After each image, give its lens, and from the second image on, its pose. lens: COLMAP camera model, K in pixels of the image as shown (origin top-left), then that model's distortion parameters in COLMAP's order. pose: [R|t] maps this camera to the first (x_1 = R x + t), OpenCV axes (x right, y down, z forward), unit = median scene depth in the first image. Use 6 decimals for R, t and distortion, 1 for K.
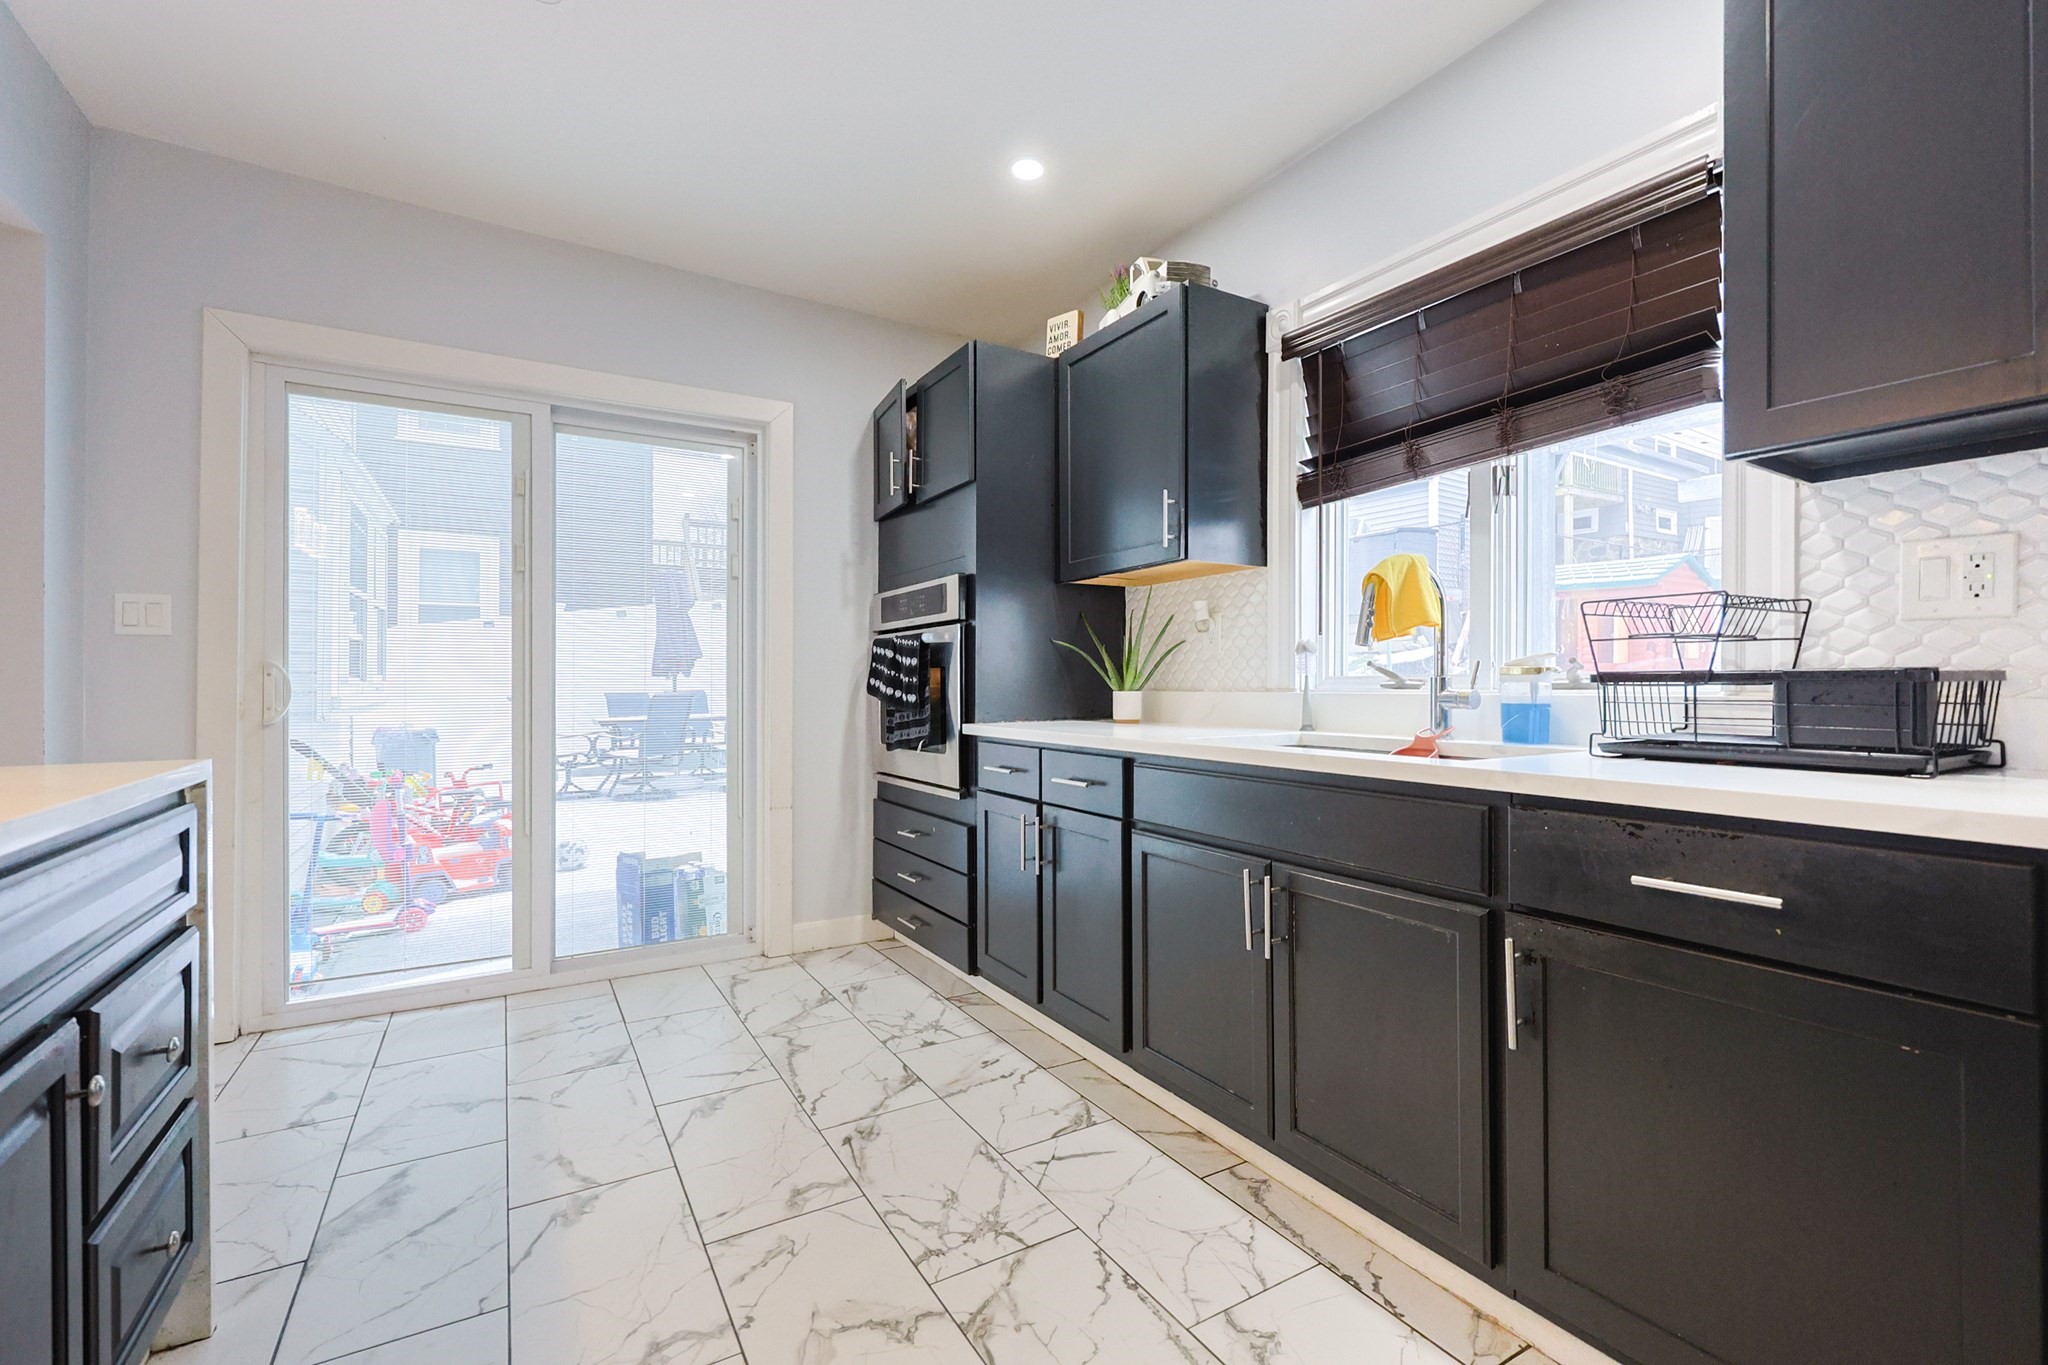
lens RADIAL K [[883.2, 0, 1035.2], [0, 883.2, 683.2], [0, 0, 1]] dist [-0.000143, 0.001122]
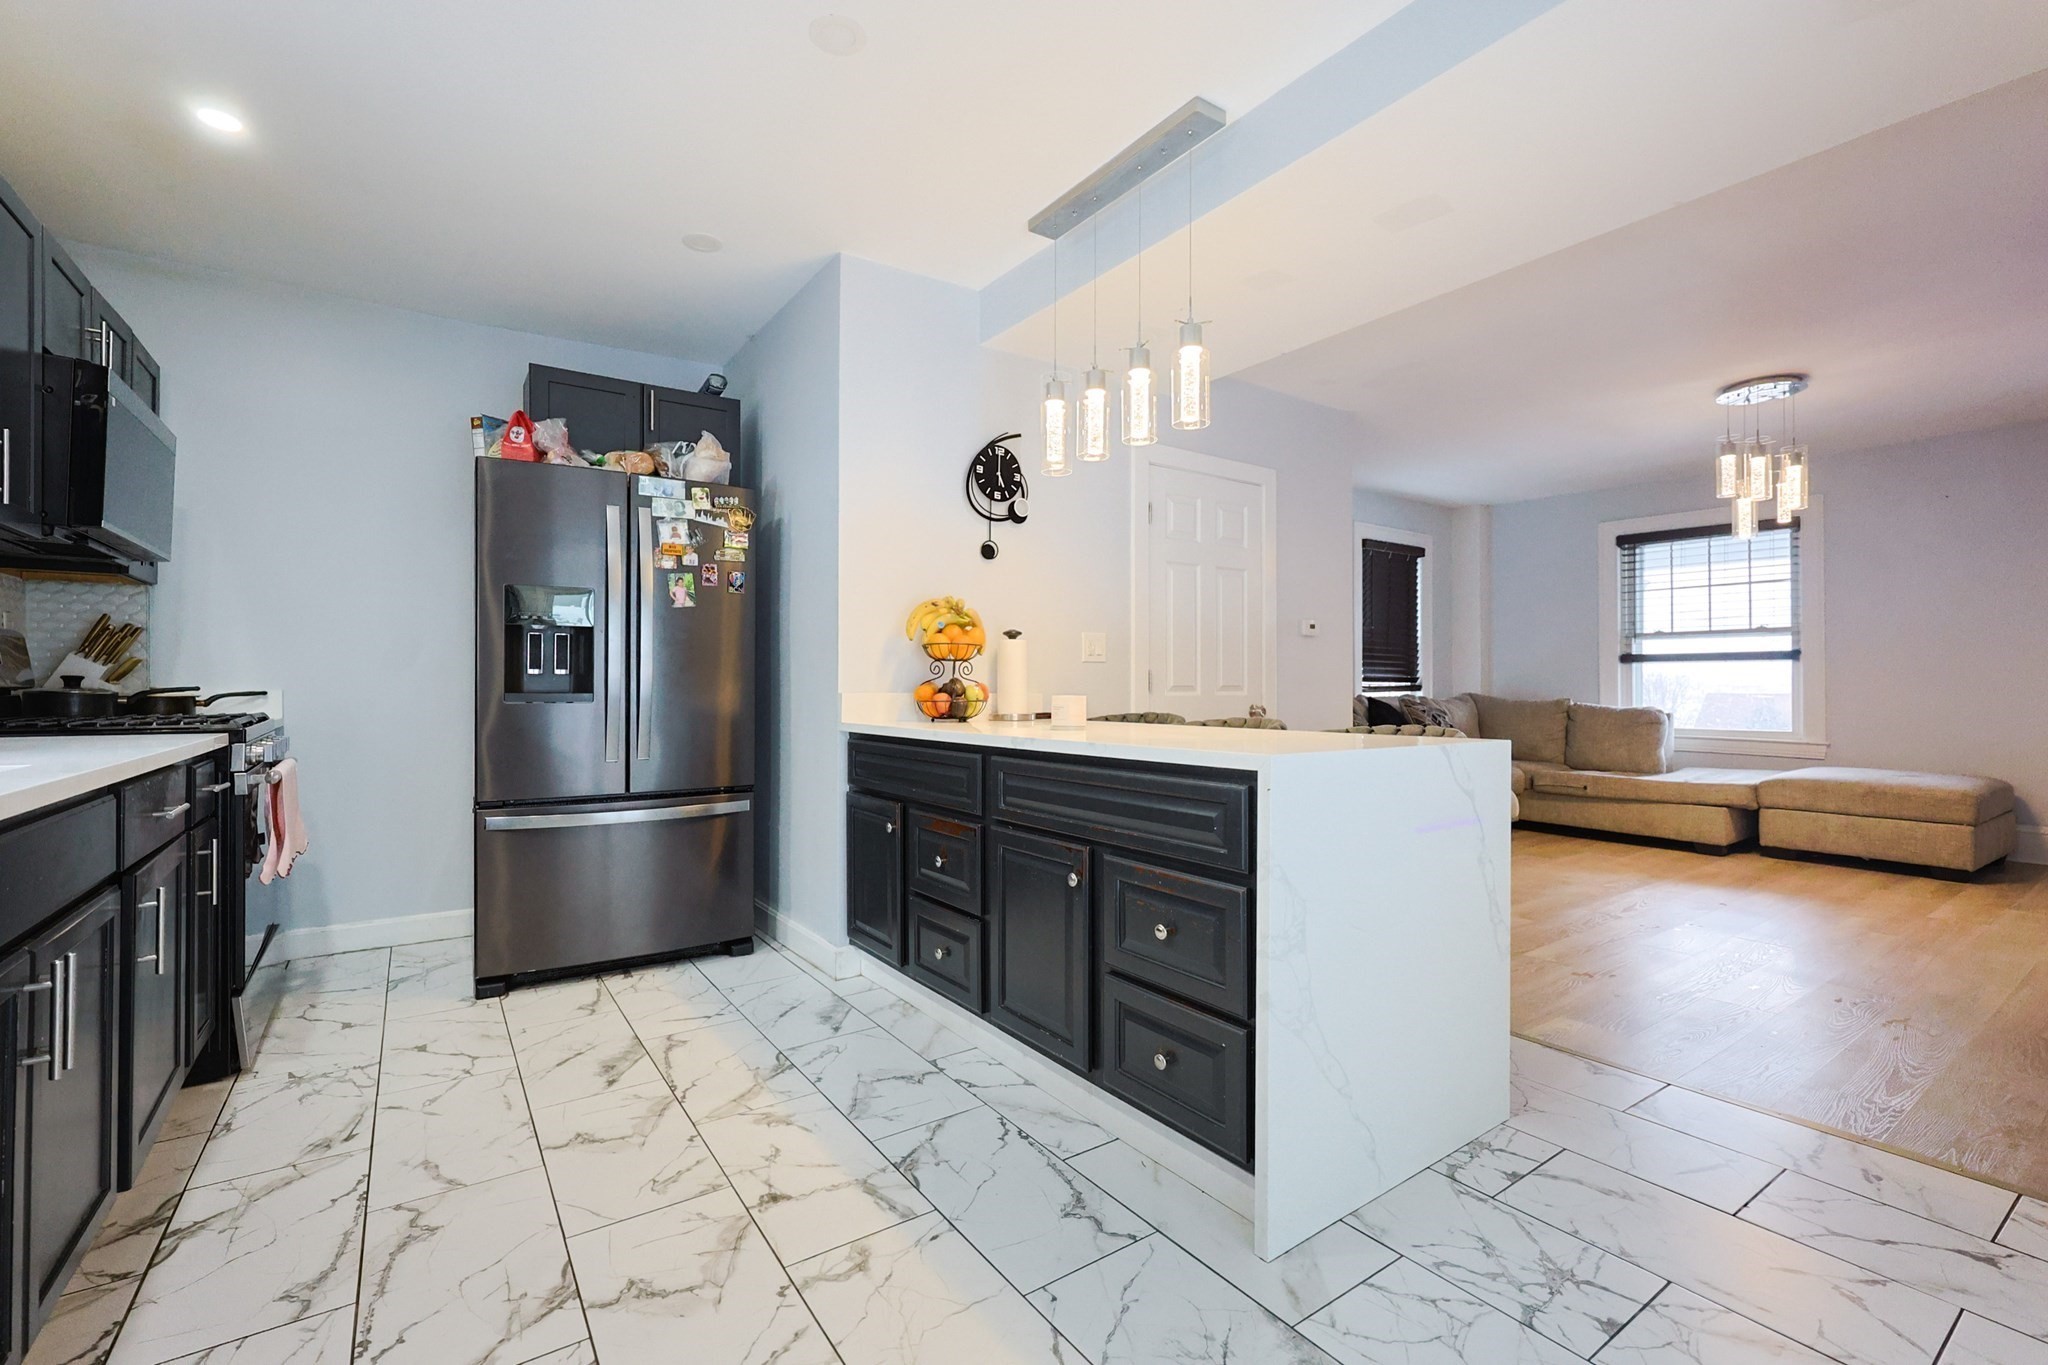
lens RADIAL K [[883.2, 0, 1035.2], [0, 883.2, 683.2], [0, 0, 1]] dist [-0.000143, 0.001122]
pose [[-0.997392, 0.000654, -0.072167, -0.309660], [0.000827, 0.999997, -0.002372, -0.001951], [0.072166, -0.002425, -0.997390, 1.169323]]
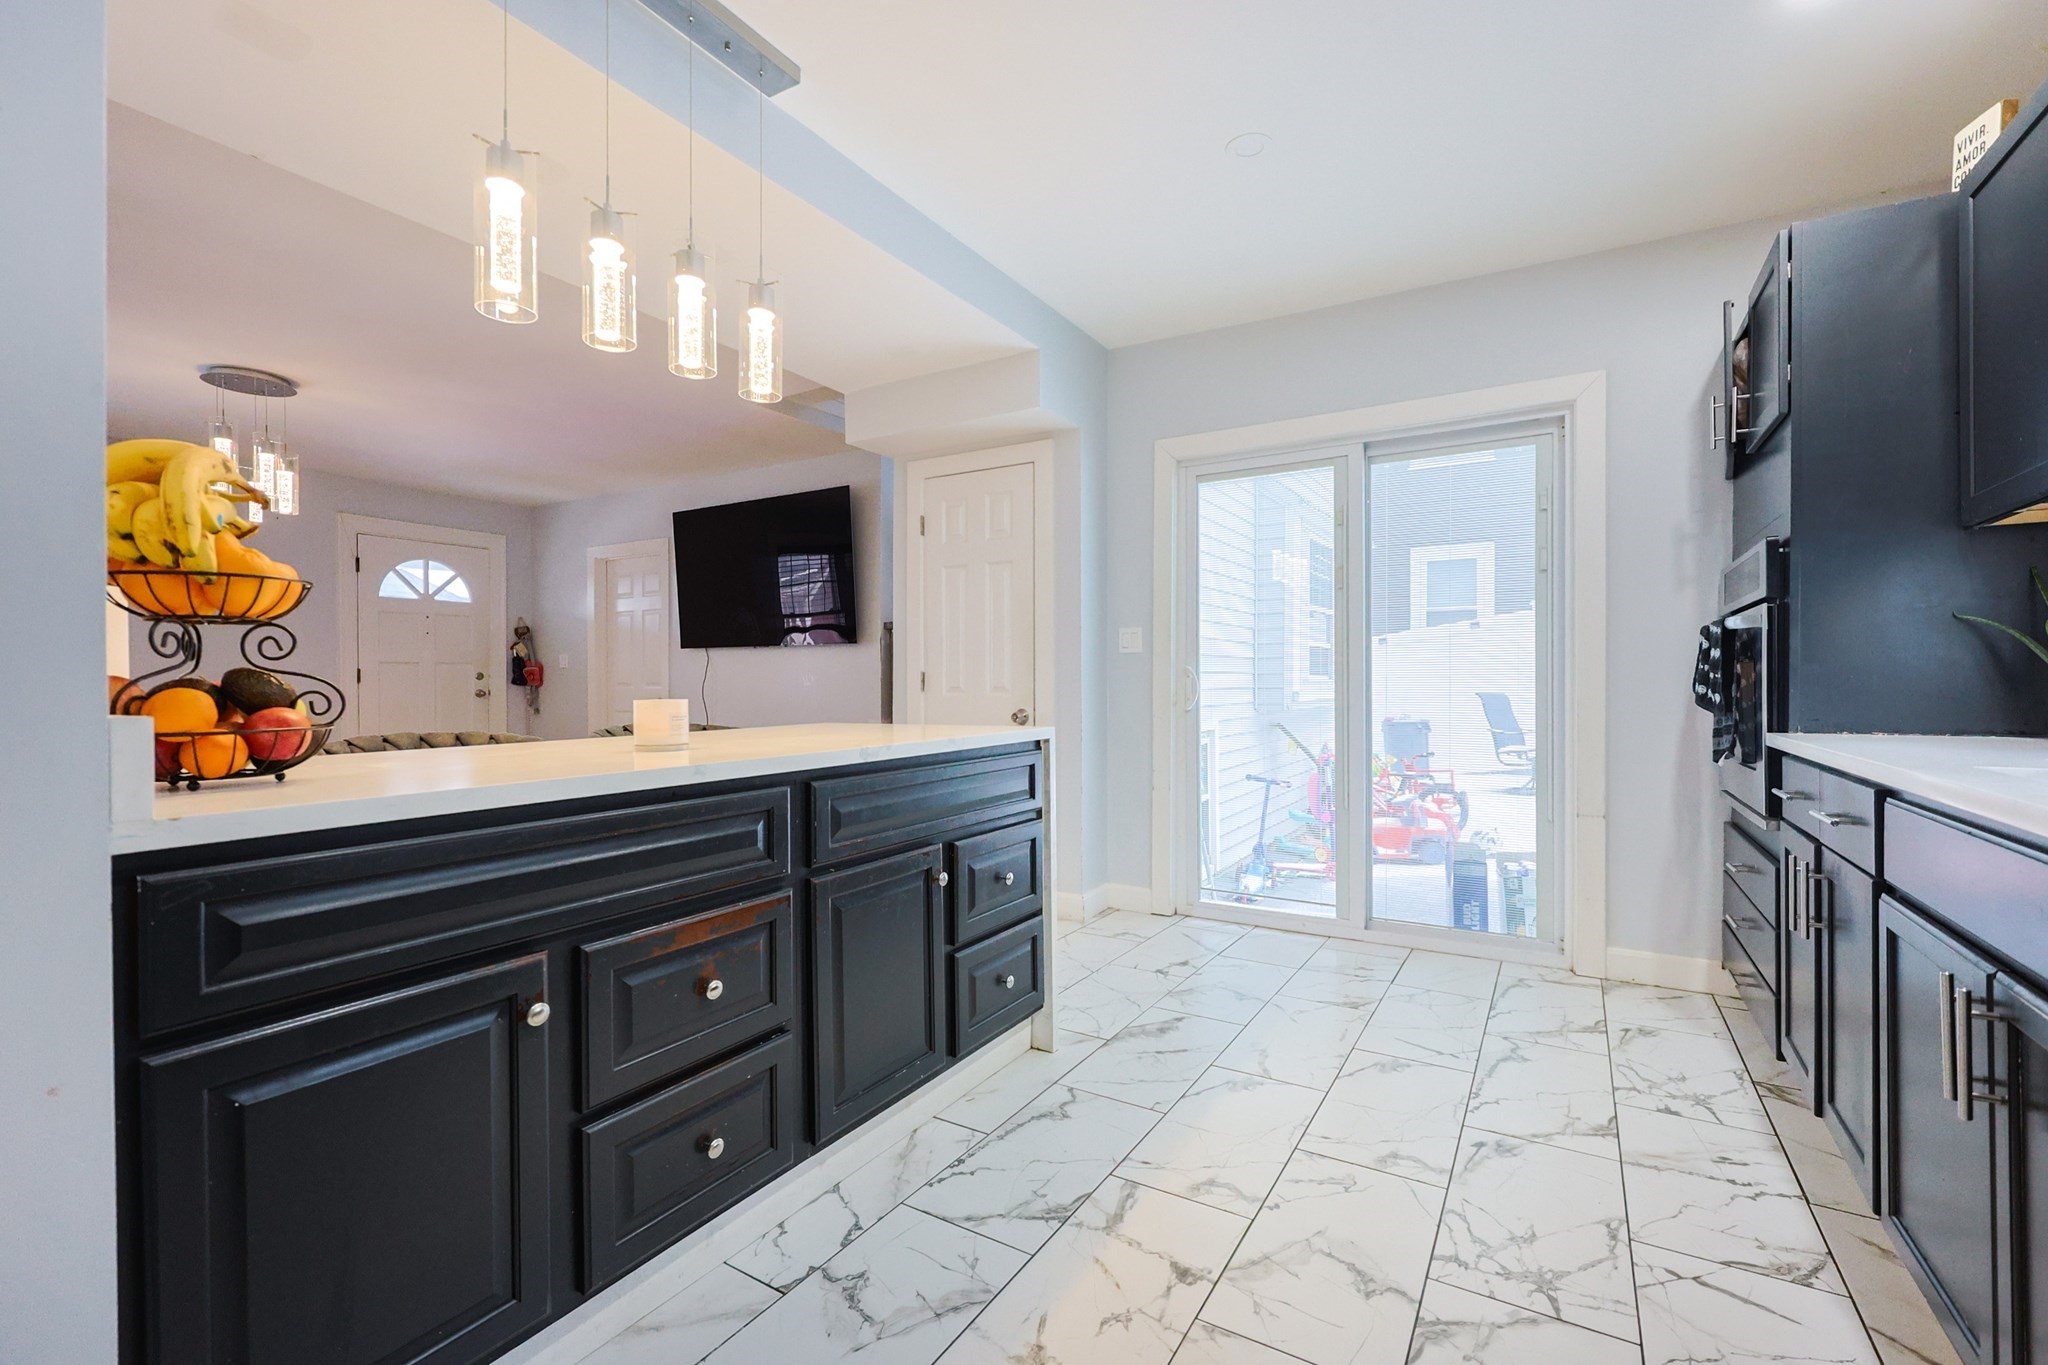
lens RADIAL K [[883.2, 0, 1035.2], [0, 883.2, 683.2], [0, 0, 1]] dist [-0.000143, 0.001122]
pose [[0.468066, -0.001116, -0.883693, 0.336862], [0.005677, 0.999982, 0.001744, -0.002210], [0.883675, -0.005833, 0.468064, 0.079915]]
